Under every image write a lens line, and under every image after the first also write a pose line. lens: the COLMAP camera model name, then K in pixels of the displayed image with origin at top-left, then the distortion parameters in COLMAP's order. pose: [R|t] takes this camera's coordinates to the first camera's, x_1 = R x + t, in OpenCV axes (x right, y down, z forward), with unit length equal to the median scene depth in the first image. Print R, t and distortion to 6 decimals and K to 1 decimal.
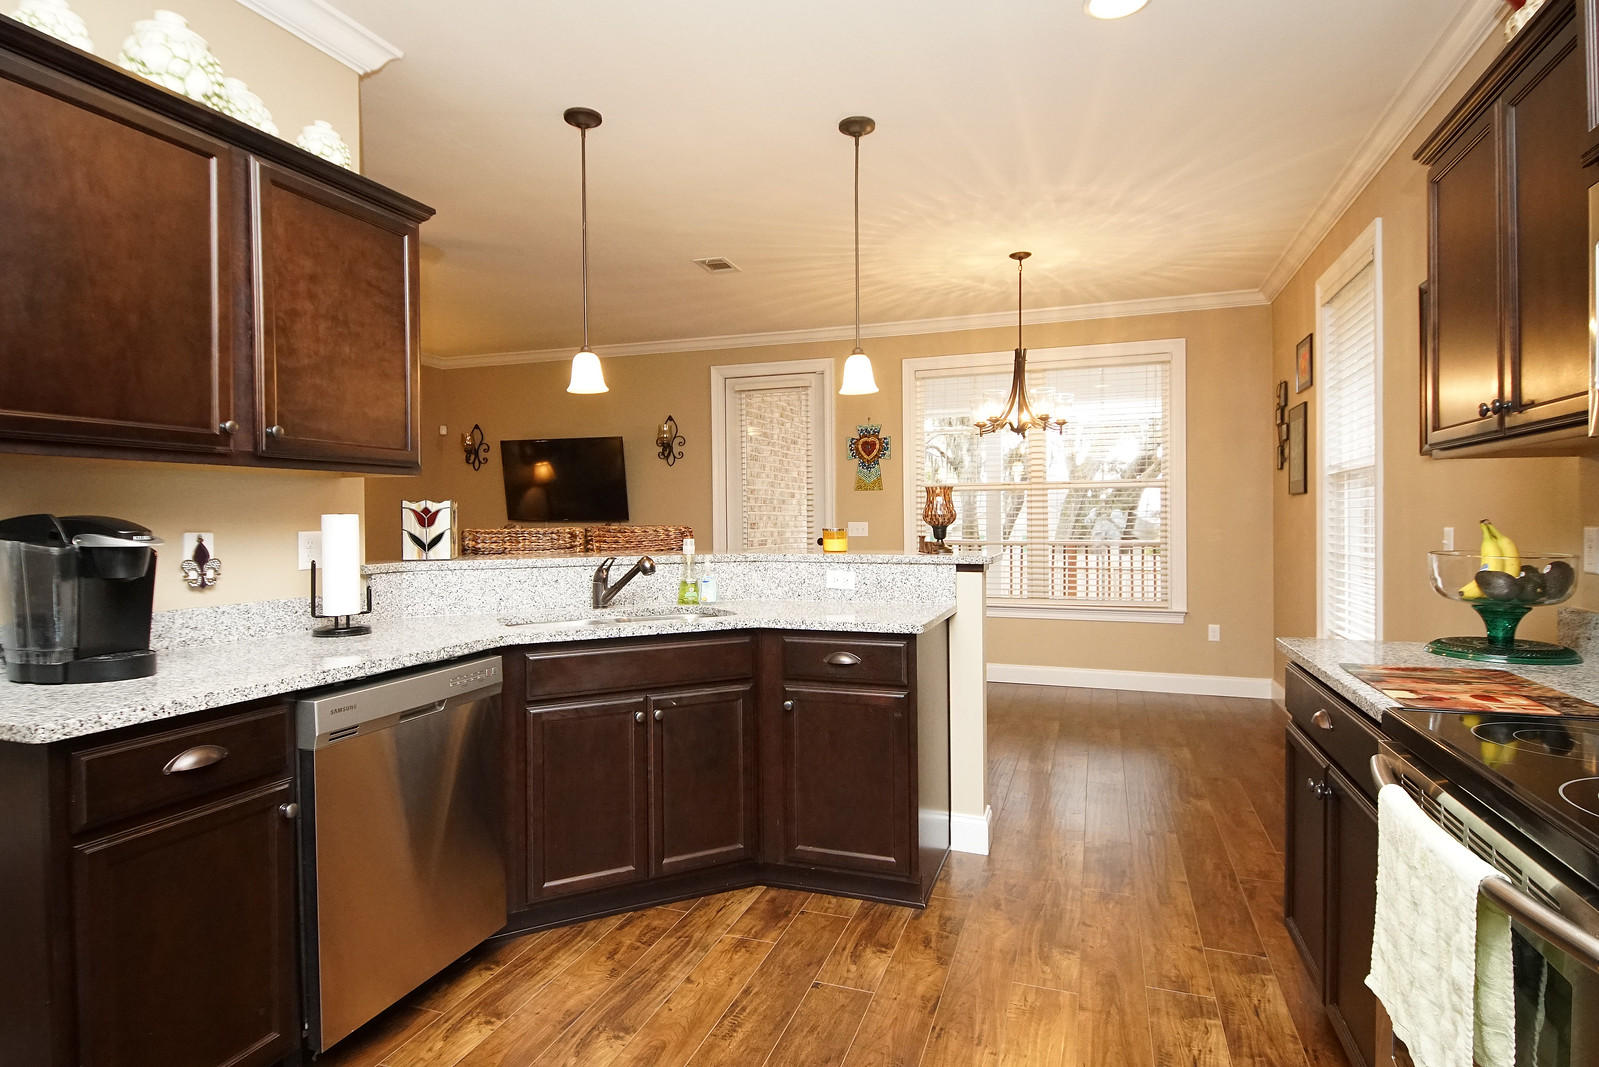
lens RADIAL K [[854.3, 0, 788.1], [0, 854.3, 526.8], [0, 0, 1]] dist [0.034630, -0.032387]
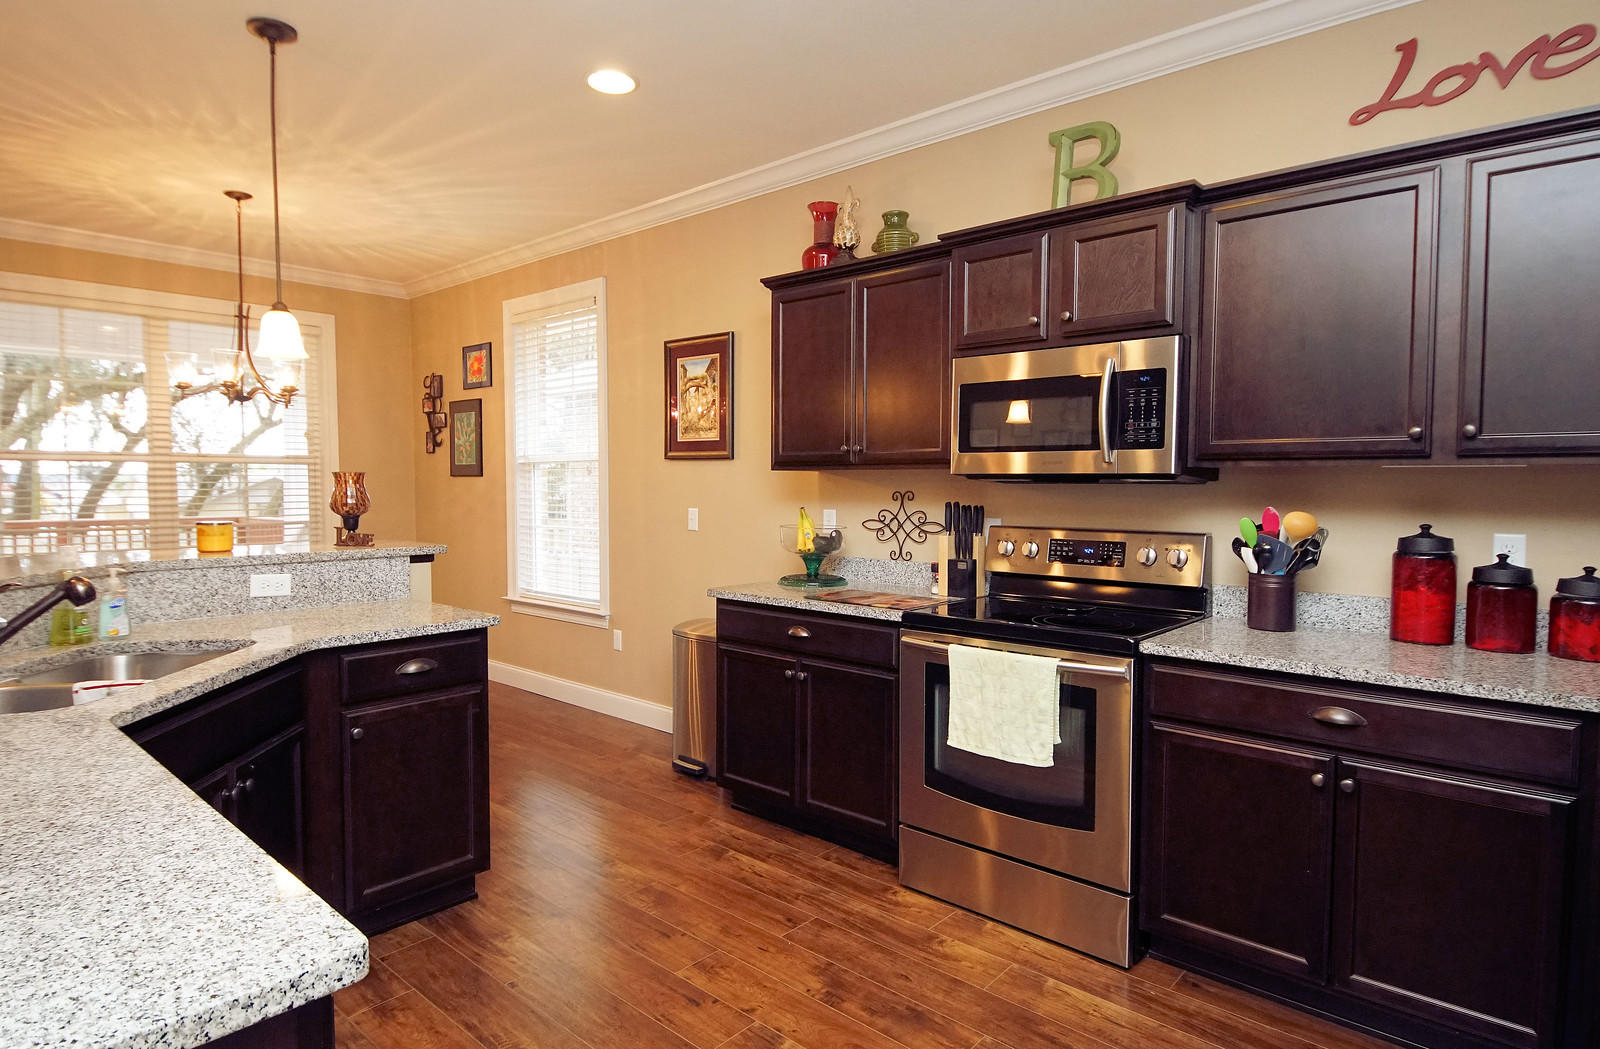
lens RADIAL K [[879.4, 0, 799.3], [0, 879.4, 524.7], [0, 0, 1]] dist [0.023657, -0.021357]
pose [[0.373591, -0.037809, 0.926823, -0.594649], [0.005511, 0.999242, 0.038542, -0.028494], [-0.927577, -0.009291, 0.373516, 0.241815]]
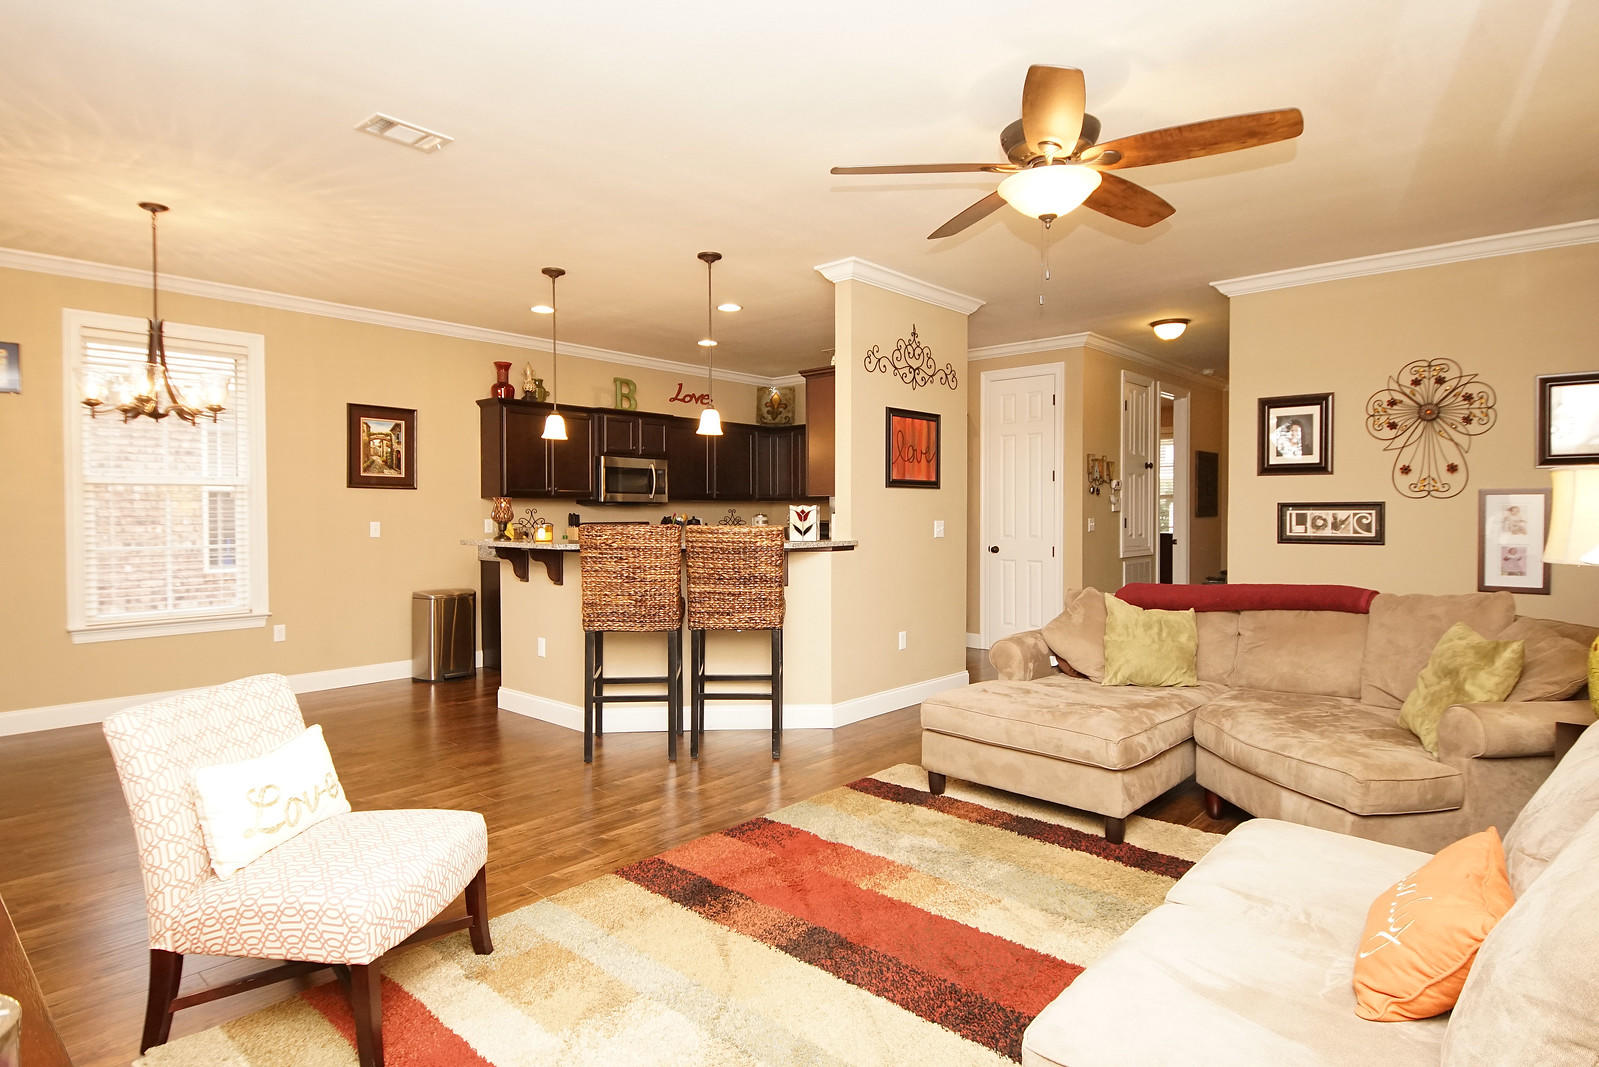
lens RADIAL K [[854.3, 0, 795.0], [0, 854.3, 529.0], [0, 0, 1]] dist [0.034630, -0.032387]
pose [[-0.928207, -0.001763, 0.372060, -1.041638], [0.010420, 0.999473, 0.030733, -0.037190], [-0.371919, 0.032403, -0.927700, 2.609294]]
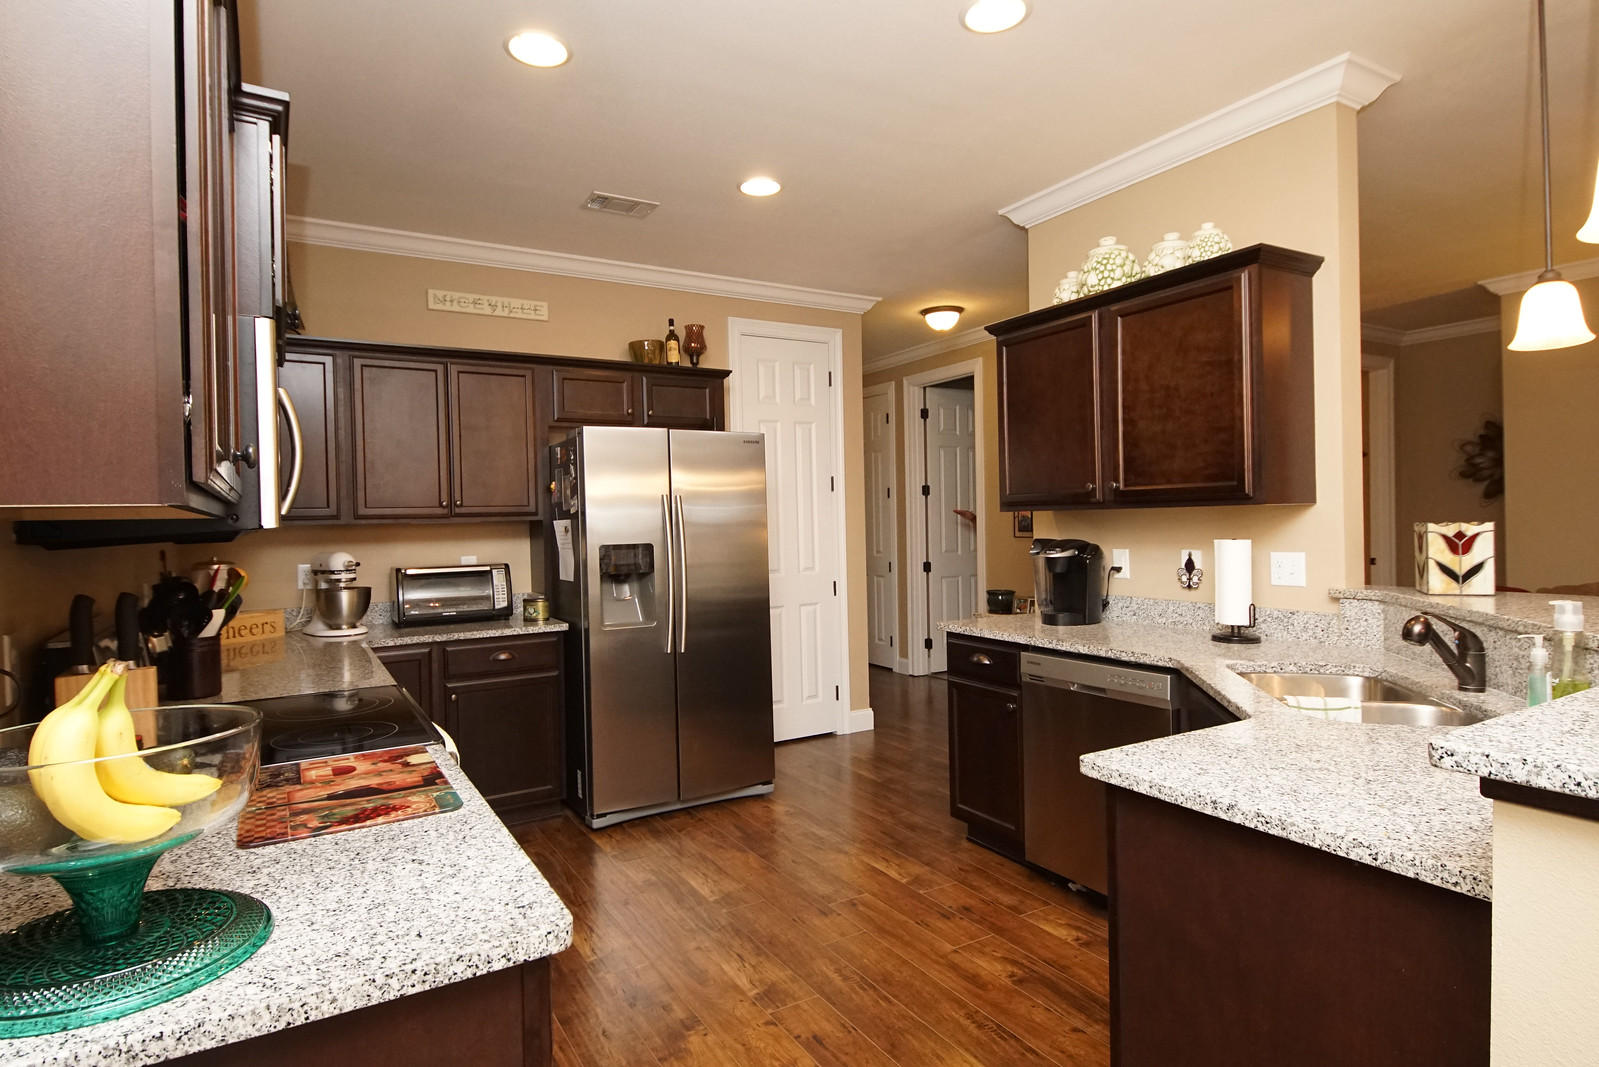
lens RADIAL K [[854.3, 0, 779.3], [0, 854.3, 517.7], [0, 0, 1]] dist [0.034630, -0.032387]
pose [[-0.647523, 0.016447, -0.761868, 0.648388], [0.015502, 0.999844, 0.008410, -0.052689], [0.761888, -0.006365, -0.647677, 1.063950]]
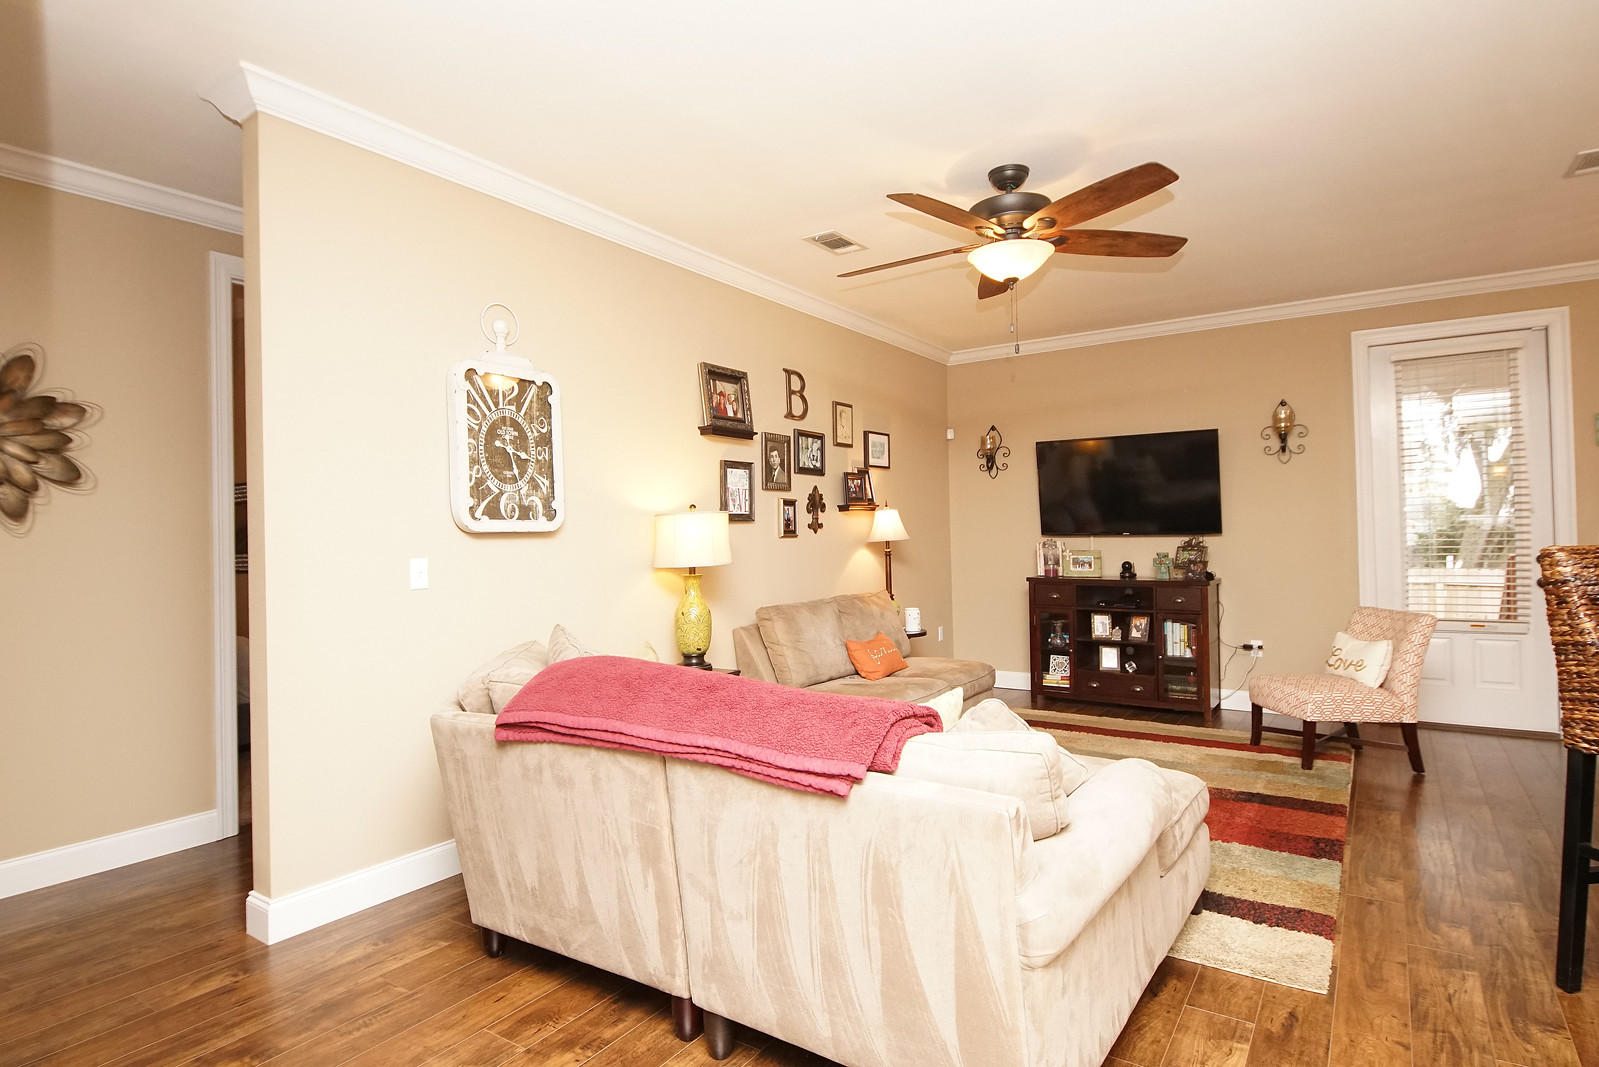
lens RADIAL K [[854.3, 0, 781.9], [0, 854.3, 532.2], [0, 0, 1]] dist [0.034630, -0.032387]
pose [[0.967200, -0.011413, -0.253761, -0.949797], [0.008968, 0.999902, -0.010791, -0.009791], [0.253859, 0.008161, 0.967207, 0.299082]]
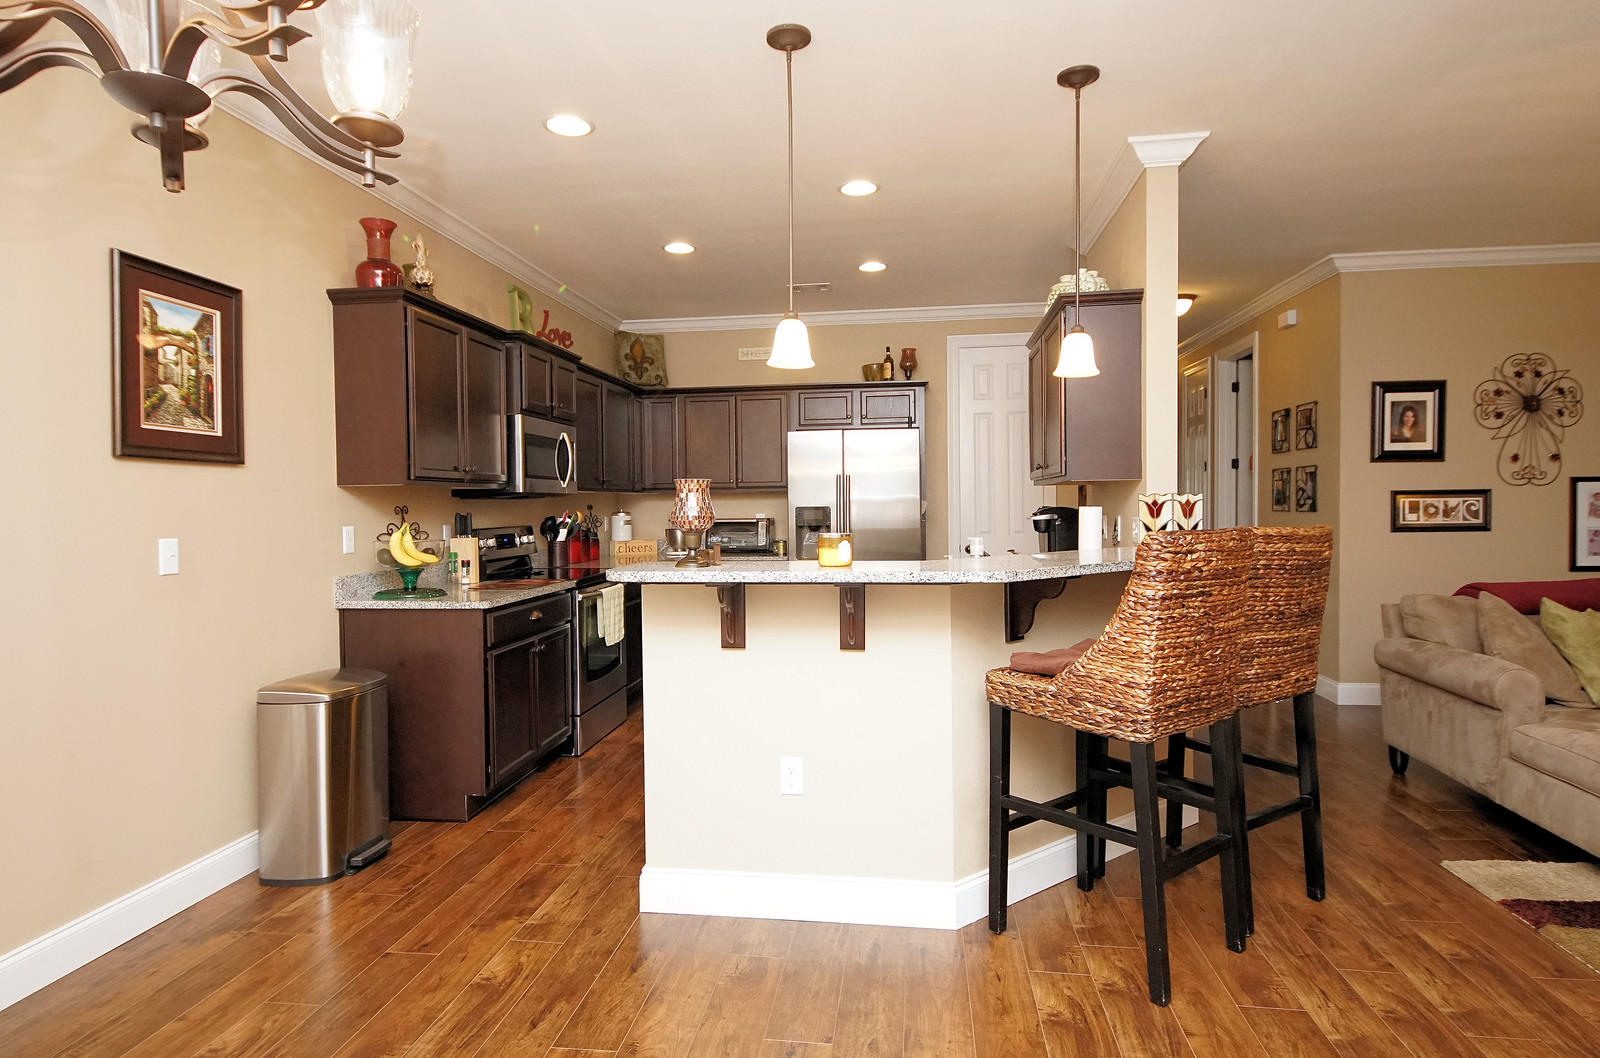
lens RADIAL K [[879.4, 0, 788.0], [0, 879.4, 525.7], [0, 0, 1]] dist [0.023657, -0.021357]
pose [[-0.978948, 0.021281, -0.202997, 0.293309], [0.013853, 0.999184, 0.037940, -0.040251], [0.203639, 0.034329, -0.978444, 2.056308]]
